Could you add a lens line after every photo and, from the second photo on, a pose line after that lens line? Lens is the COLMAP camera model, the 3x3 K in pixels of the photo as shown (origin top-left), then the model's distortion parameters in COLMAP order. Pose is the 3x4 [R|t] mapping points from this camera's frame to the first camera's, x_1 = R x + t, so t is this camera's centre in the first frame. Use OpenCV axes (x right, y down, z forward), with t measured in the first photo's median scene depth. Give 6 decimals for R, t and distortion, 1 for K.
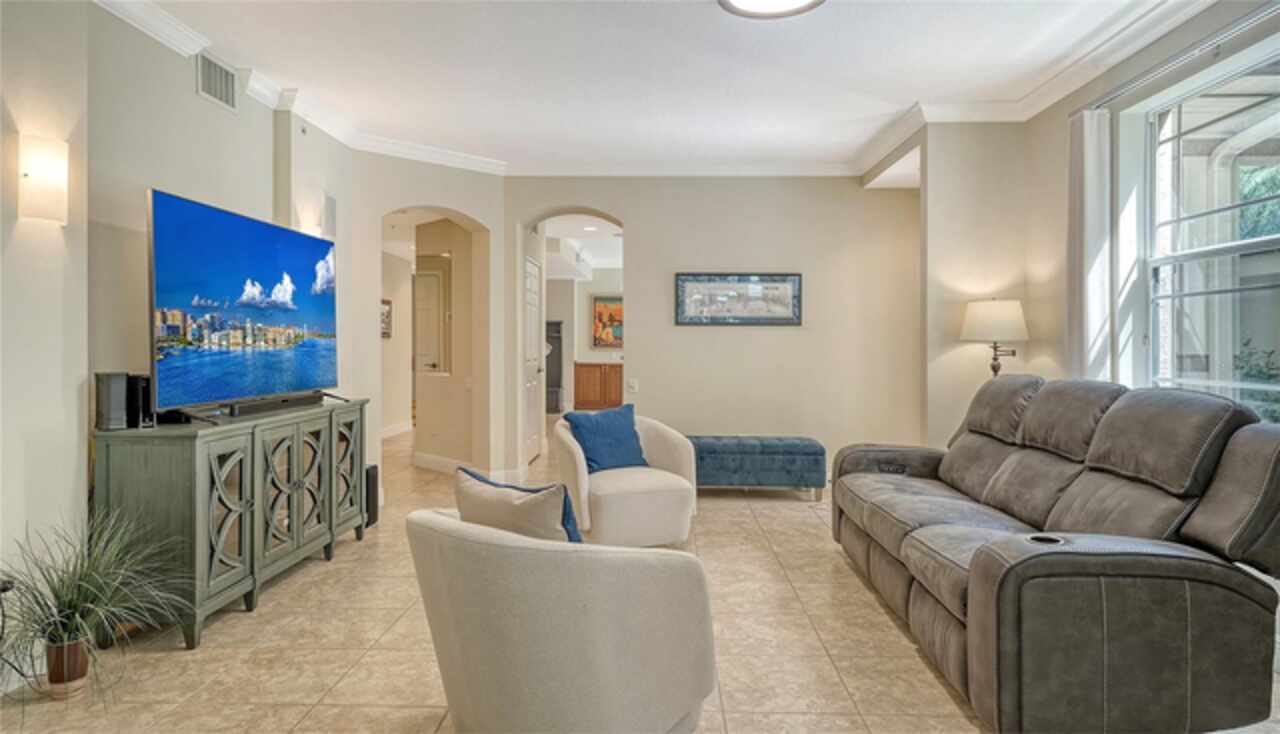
lens RADIAL K [[735.6, 0, 639.6], [0, 735.6, 341.5], [0, 0, 1]] dist [0.006071, 0.001888]
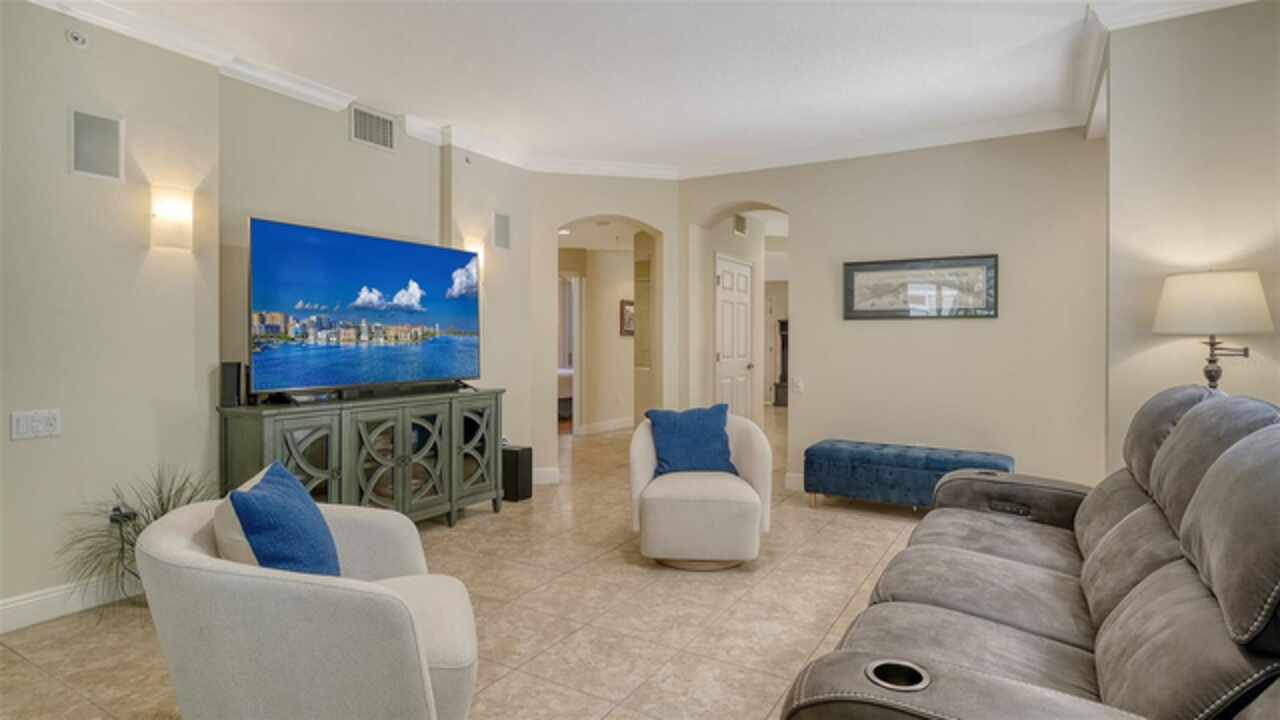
lens RADIAL K [[651.6, 0, 647.9], [0, 651.6, 343.0], [0, 0, 1]] dist [-0.003961, -0.002450]
pose [[0.873377, -0.000180, -0.487045, 0.360500], [0.002433, 0.999989, 0.003993, 0.004440], [0.487039, -0.004673, 0.873368, 0.266632]]
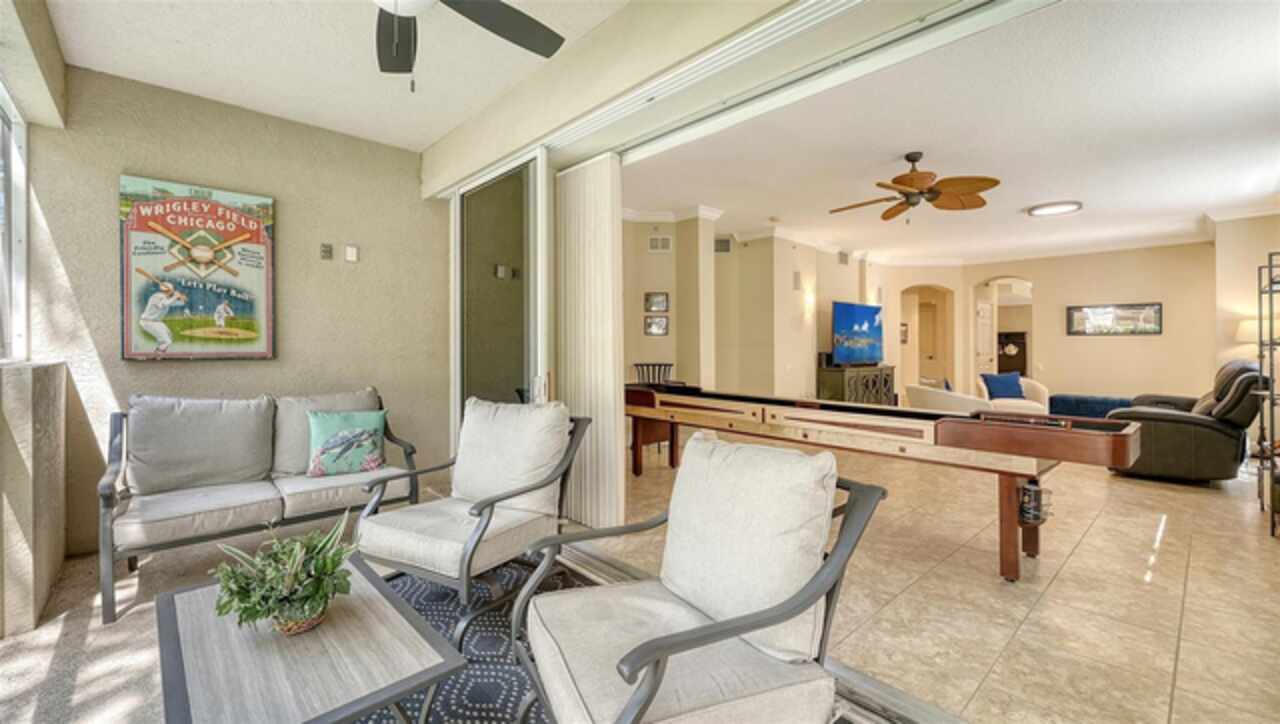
lens RADIAL K [[521.3, 0, 643.0], [0, 521.3, 346.5], [0, 0, 1]] dist [-0.000595, -0.000562]
pose [[0.695618, -0.000201, -0.718411, 0.388510], [-0.000299, 1.000000, -0.000570, 0.011592], [0.718411, 0.000611, 0.695618, -1.068565]]
